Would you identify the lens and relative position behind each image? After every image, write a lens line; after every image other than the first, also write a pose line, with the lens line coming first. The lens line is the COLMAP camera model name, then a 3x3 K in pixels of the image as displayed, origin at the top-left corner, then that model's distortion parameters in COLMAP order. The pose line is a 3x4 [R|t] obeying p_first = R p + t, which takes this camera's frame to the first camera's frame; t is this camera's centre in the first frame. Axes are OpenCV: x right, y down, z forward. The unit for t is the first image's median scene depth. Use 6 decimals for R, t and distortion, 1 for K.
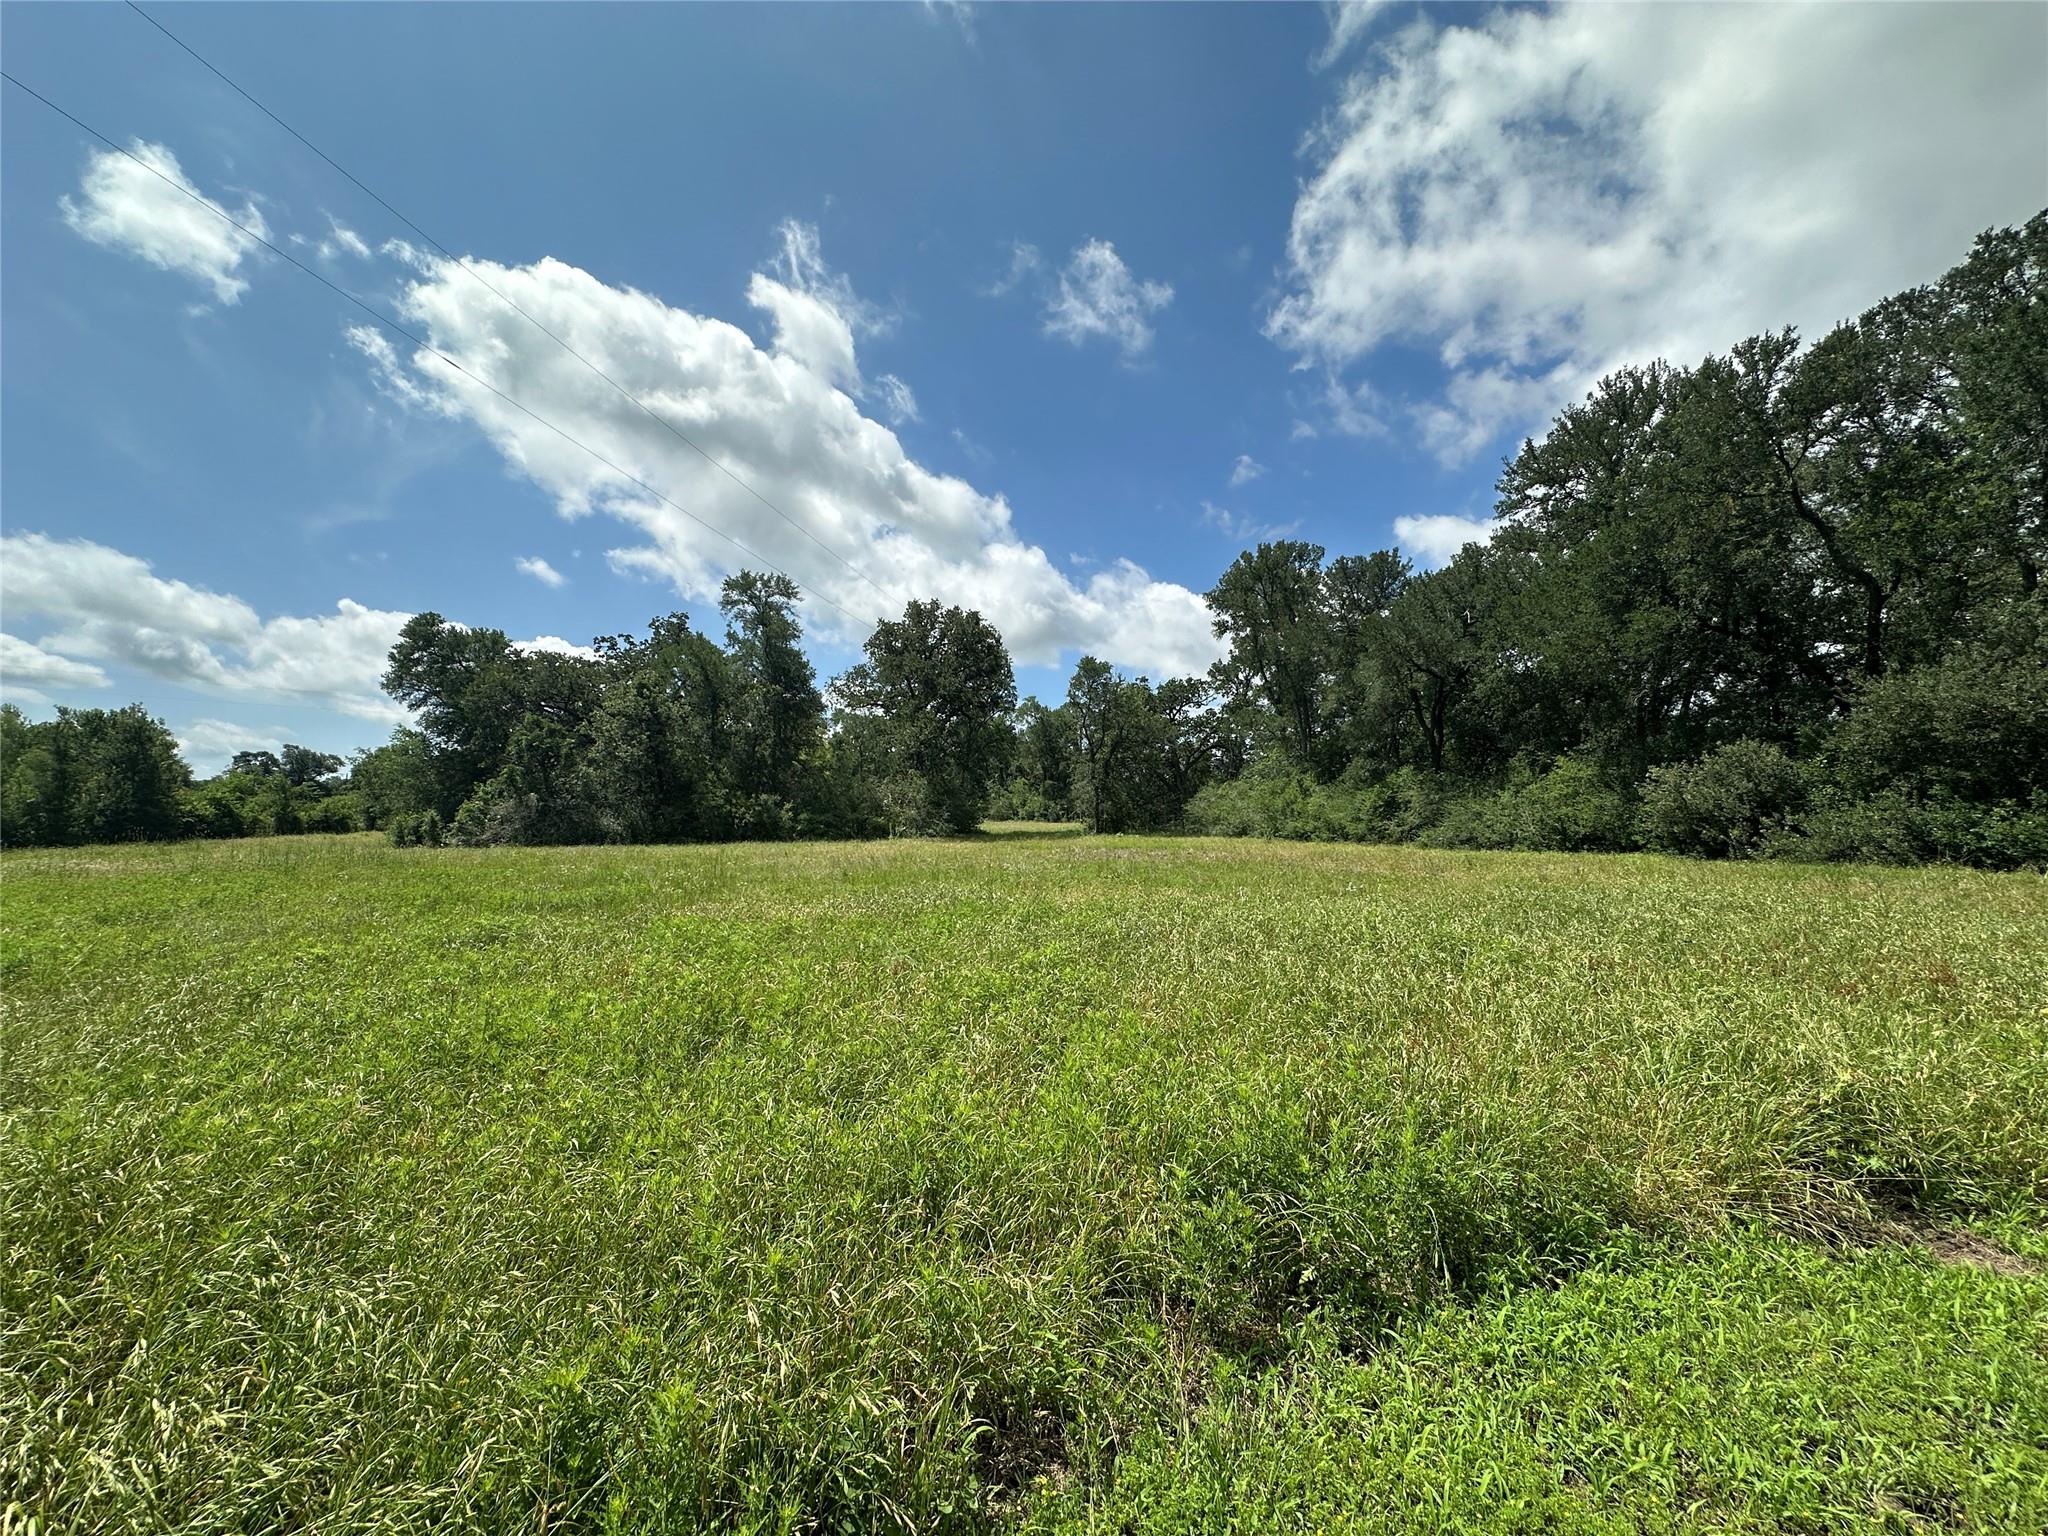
lens RADIAL K [[824.2, 0, 1024.3], [0, 824.2, 771.6], [0, 0, 1]] dist [0.001840, -0.000882]
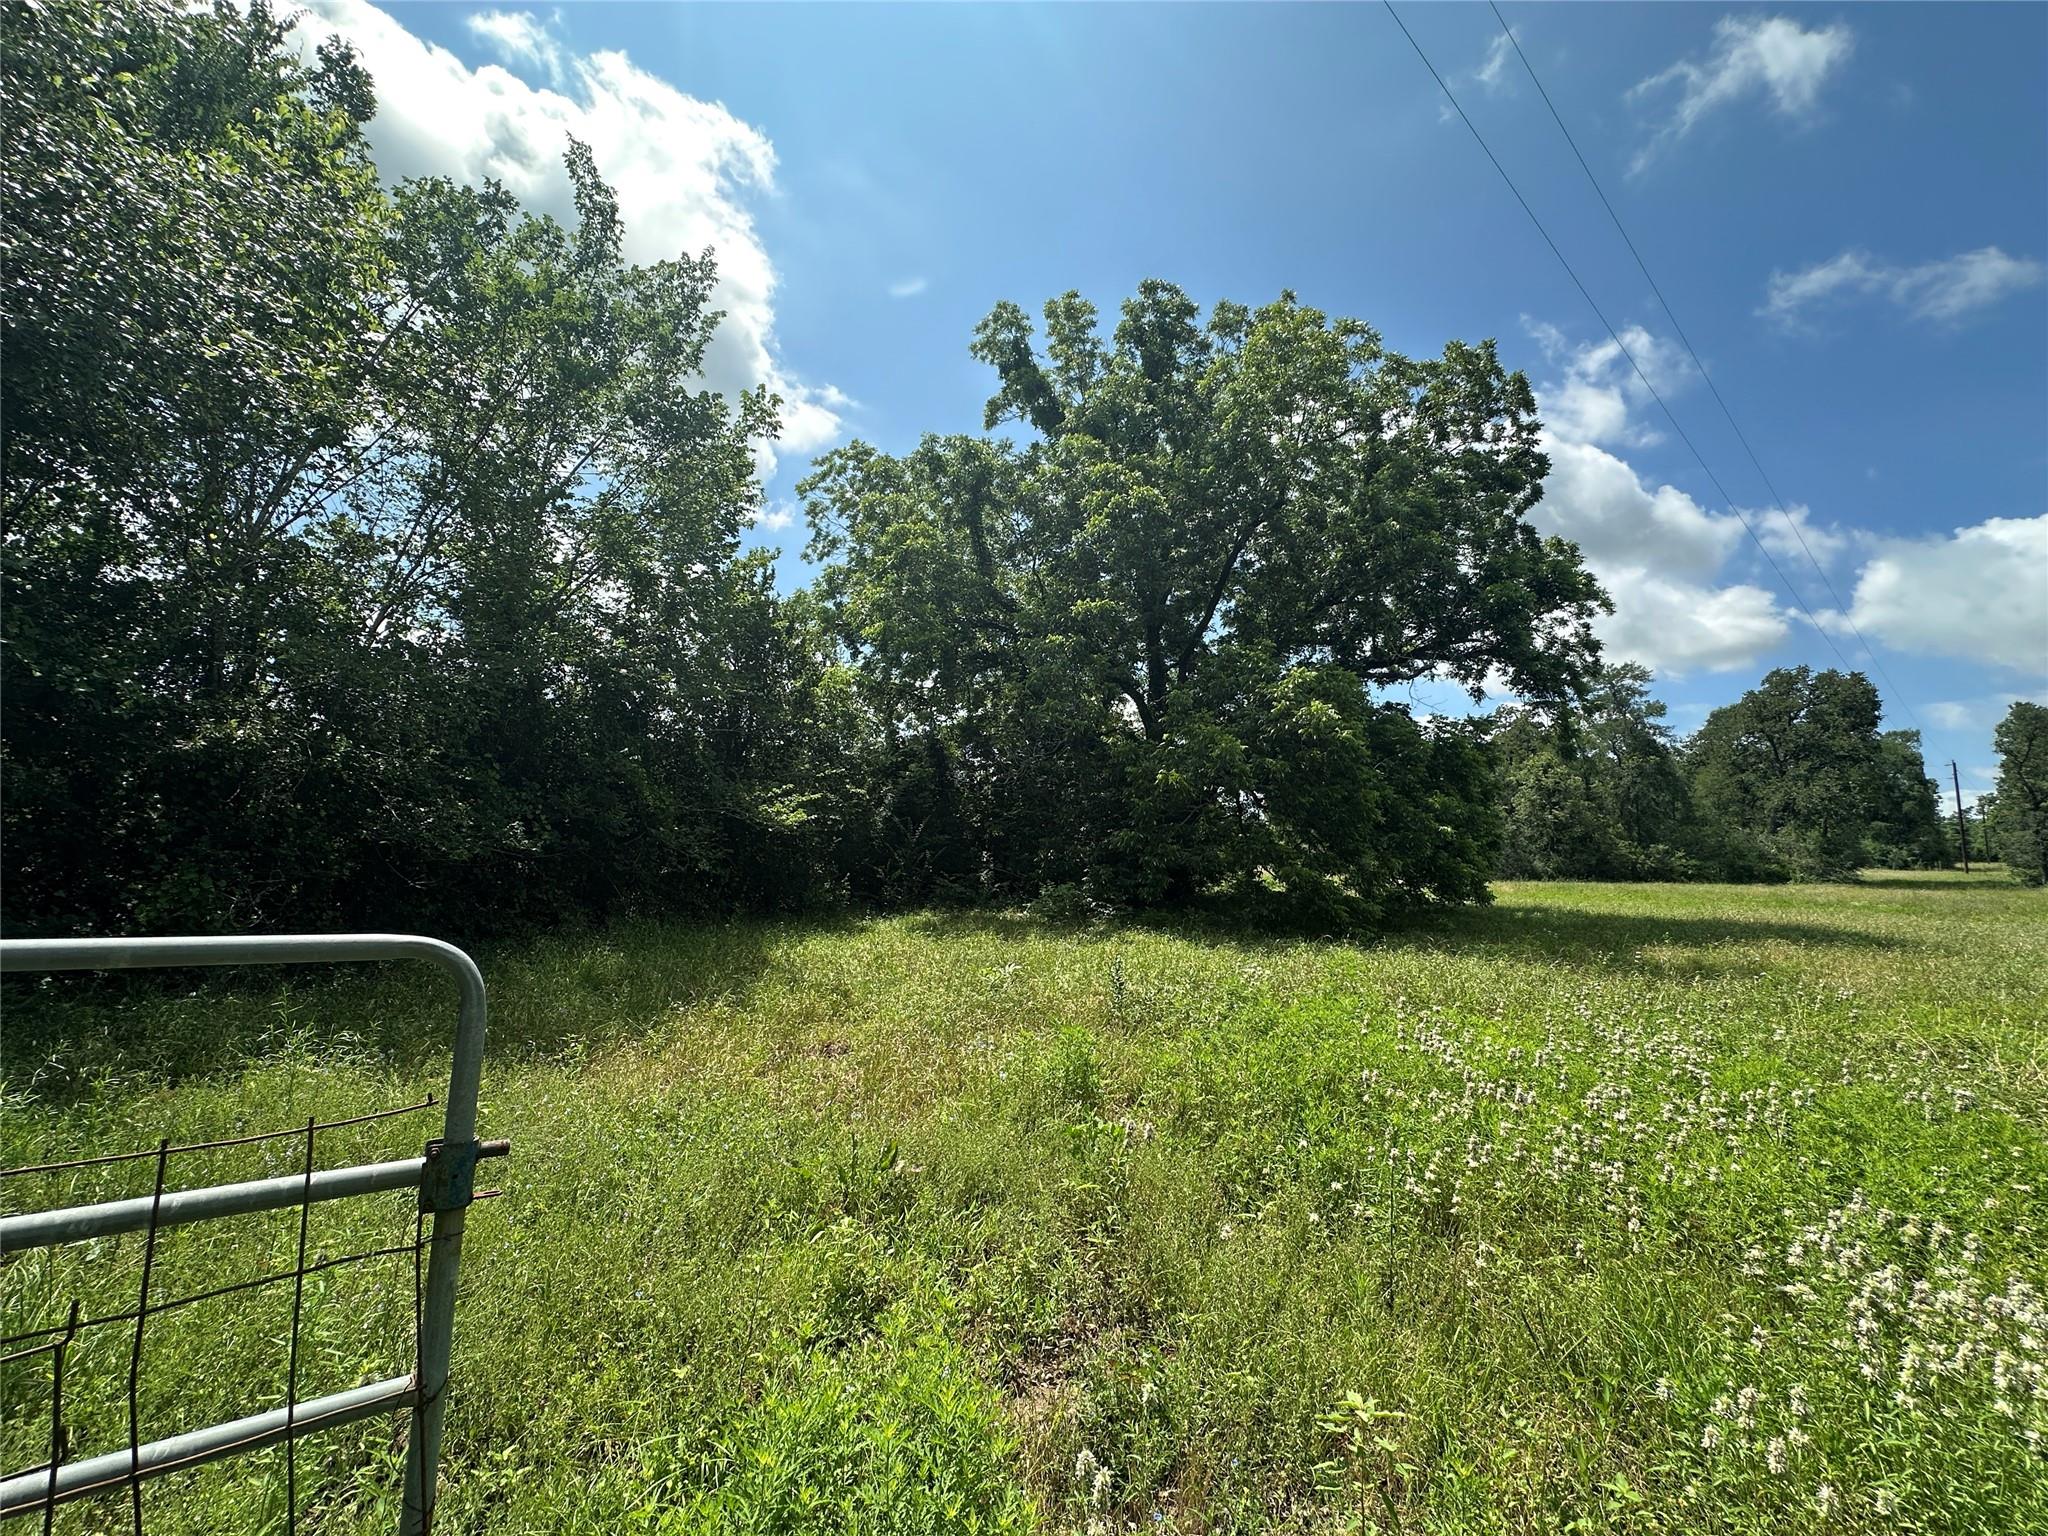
lens RADIAL K [[824.2, 0, 1023.0], [0, 824.2, 767.9], [0, 0, 1]] dist [0.001840, -0.000882]
pose [[0.750115, -0.053948, -0.659103, -0.139828], [0.022671, 0.998179, -0.055899, -0.028733], [0.660919, 0.026988, 0.749972, -0.415573]]
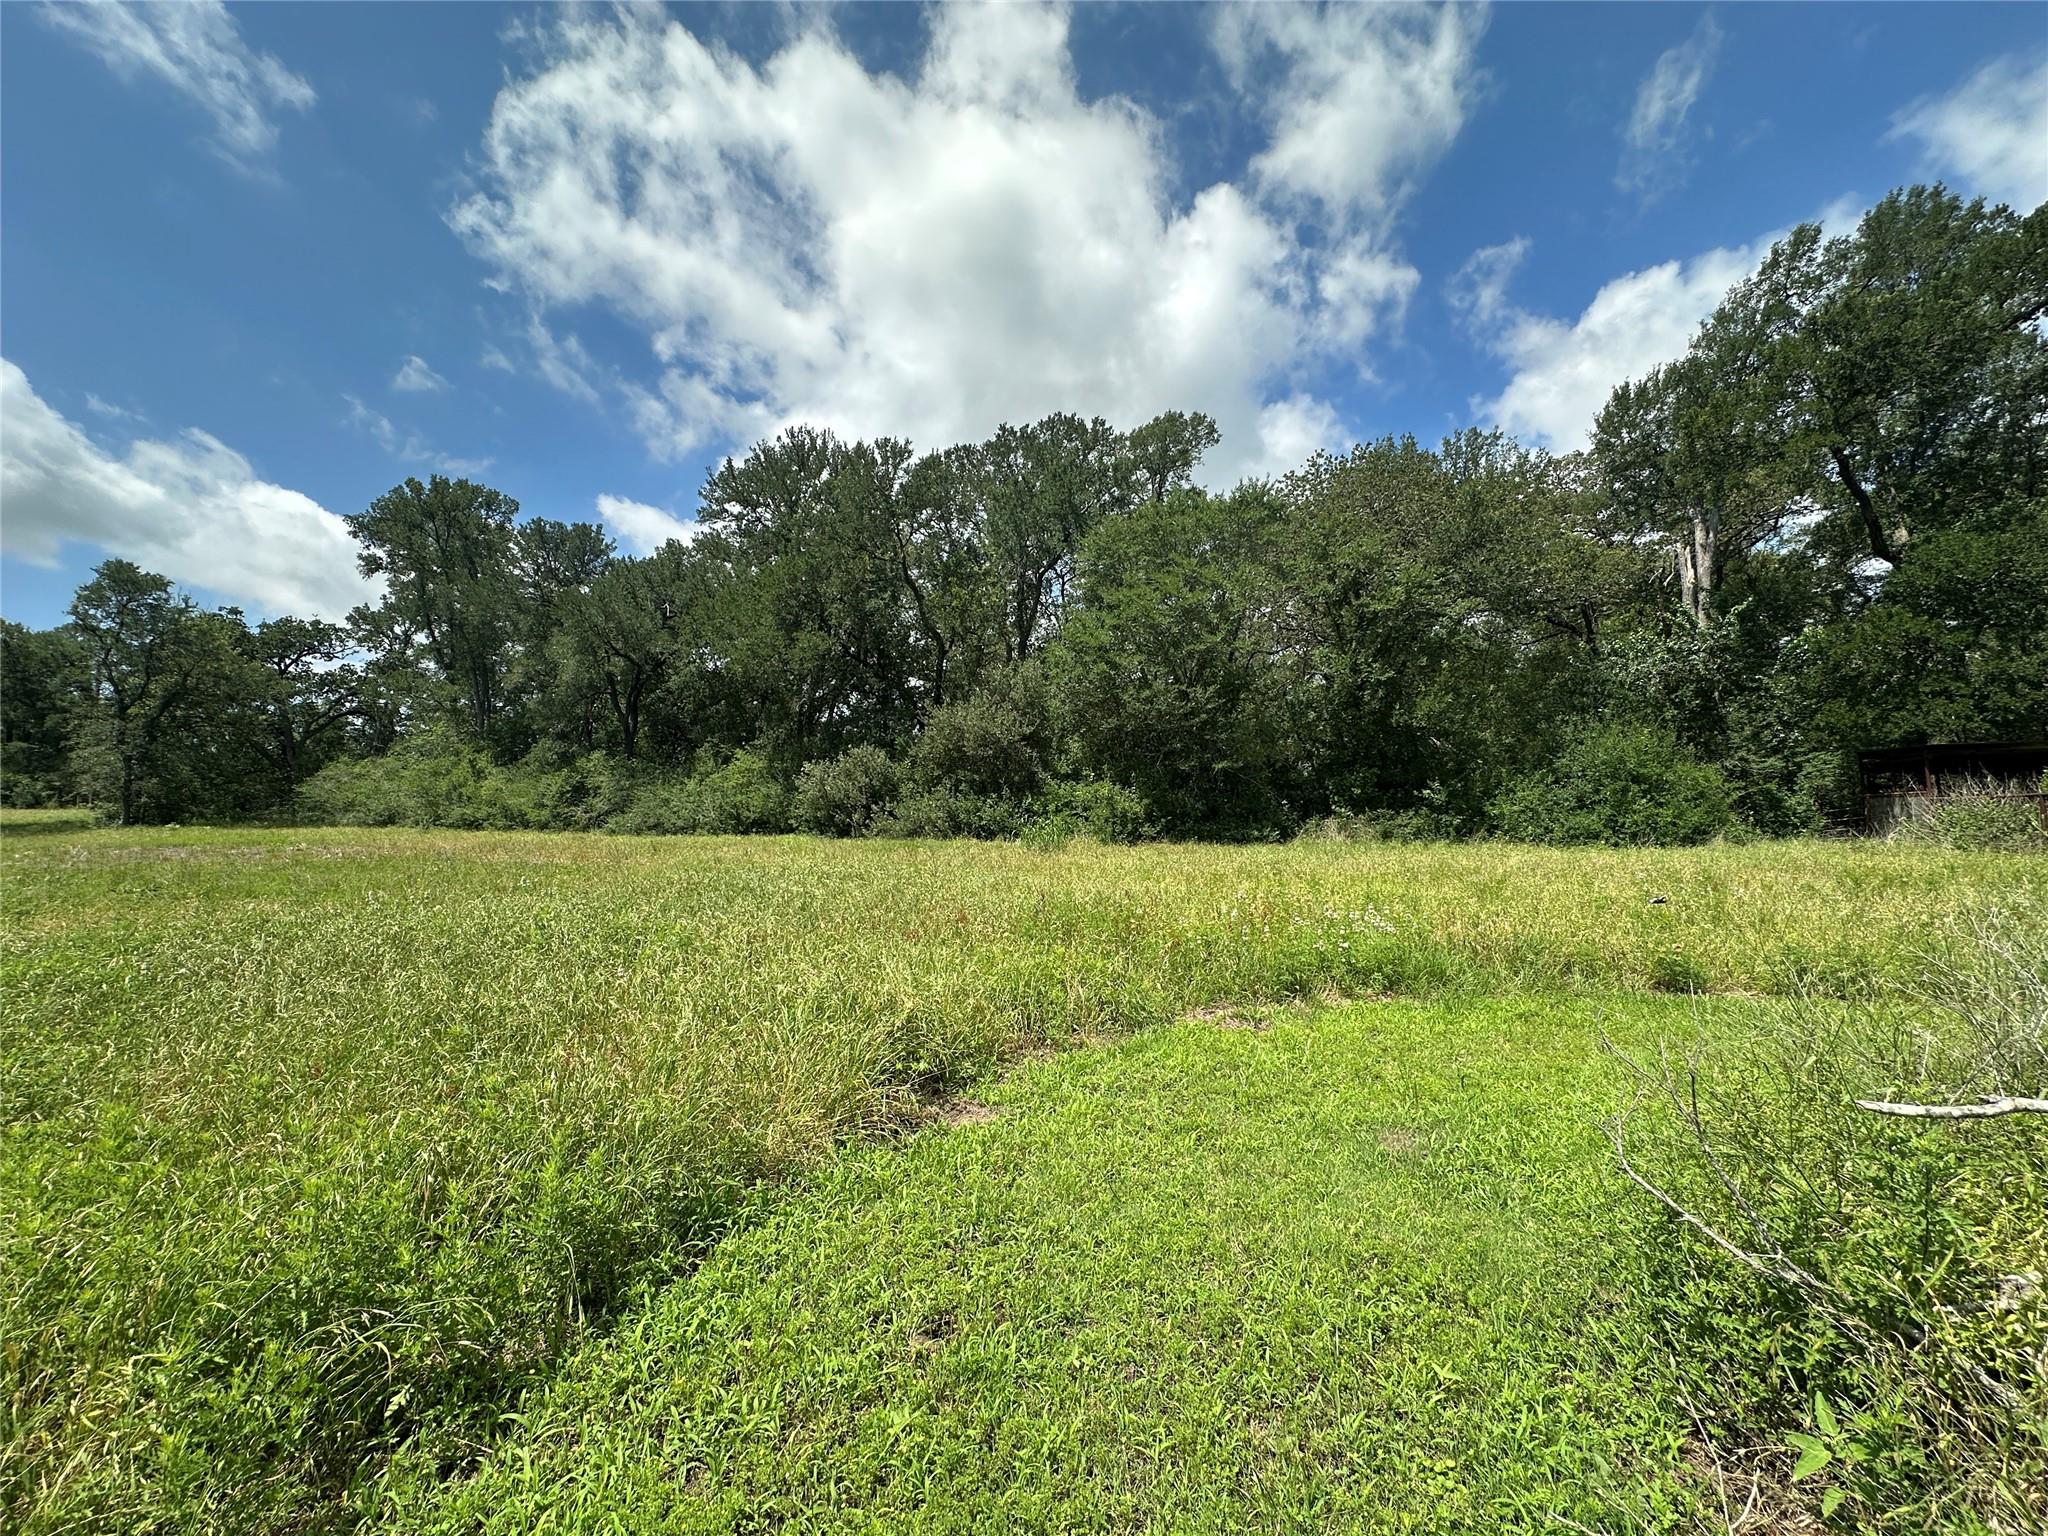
lens RADIAL K [[824.2, 0, 1021.4], [0, 824.2, 769.1], [0, 0, 1]] dist [0.001840, -0.000882]
pose [[0.616079, 0.038384, 0.786748, 0.012864], [-0.050033, 0.998702, -0.009546, -0.001294], [-0.786093, -0.033483, 0.617200, 0.014019]]
